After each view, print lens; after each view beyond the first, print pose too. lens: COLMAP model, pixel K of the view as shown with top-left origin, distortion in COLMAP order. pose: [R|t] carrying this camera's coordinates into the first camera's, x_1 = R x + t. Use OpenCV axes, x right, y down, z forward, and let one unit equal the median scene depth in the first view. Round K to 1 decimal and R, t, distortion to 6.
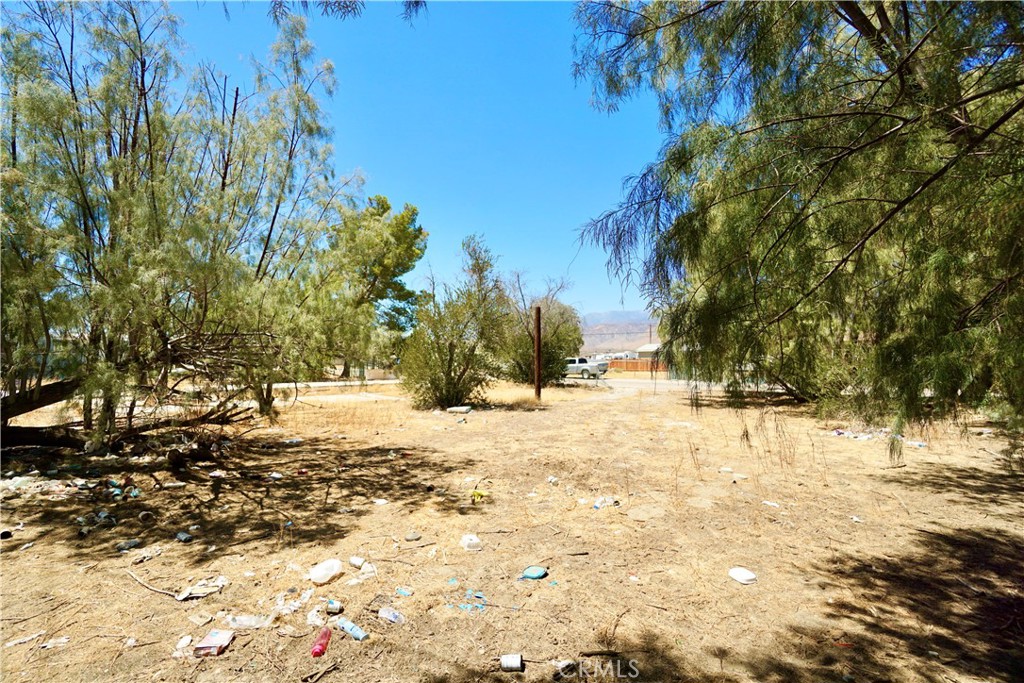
lens RADIAL K [[452.2, 0, 495.7], [0, 452.2, 337.7], [0, 0, 1]] dist [-0.065885, 0.025605]
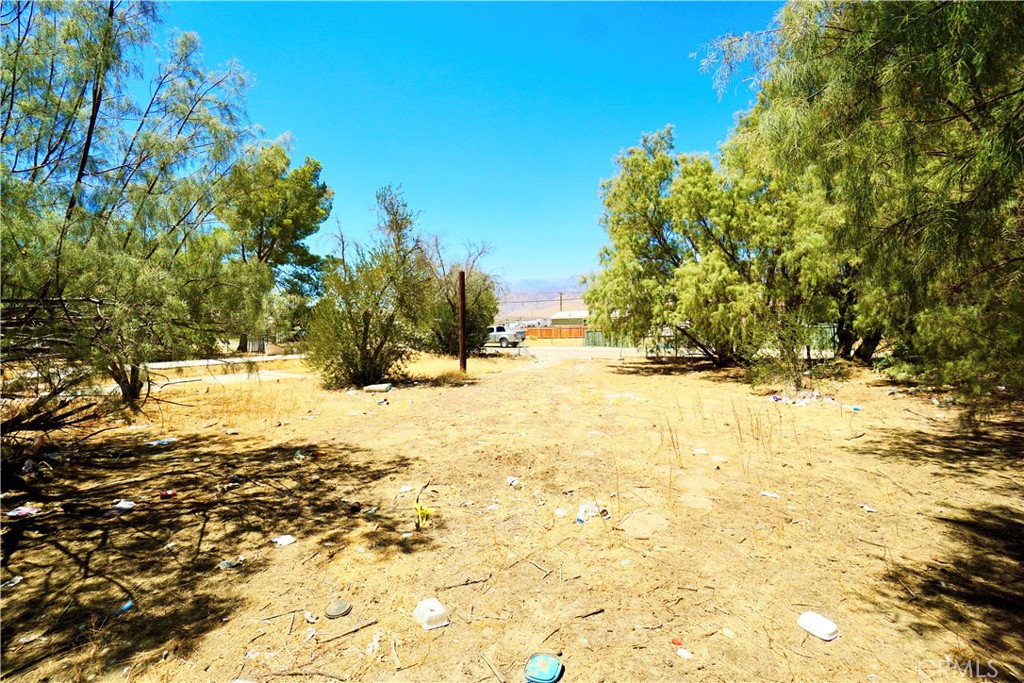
lens RADIAL K [[452.2, 0, 495.7], [0, 452.2, 337.7], [0, 0, 1]] dist [-0.065885, 0.025605]
pose [[0.981159, -0.020931, 0.192066, -0.038785], [0.007600, 0.997526, 0.069882, 0.004870], [-0.193053, -0.067105, 0.978891, 0.183713]]
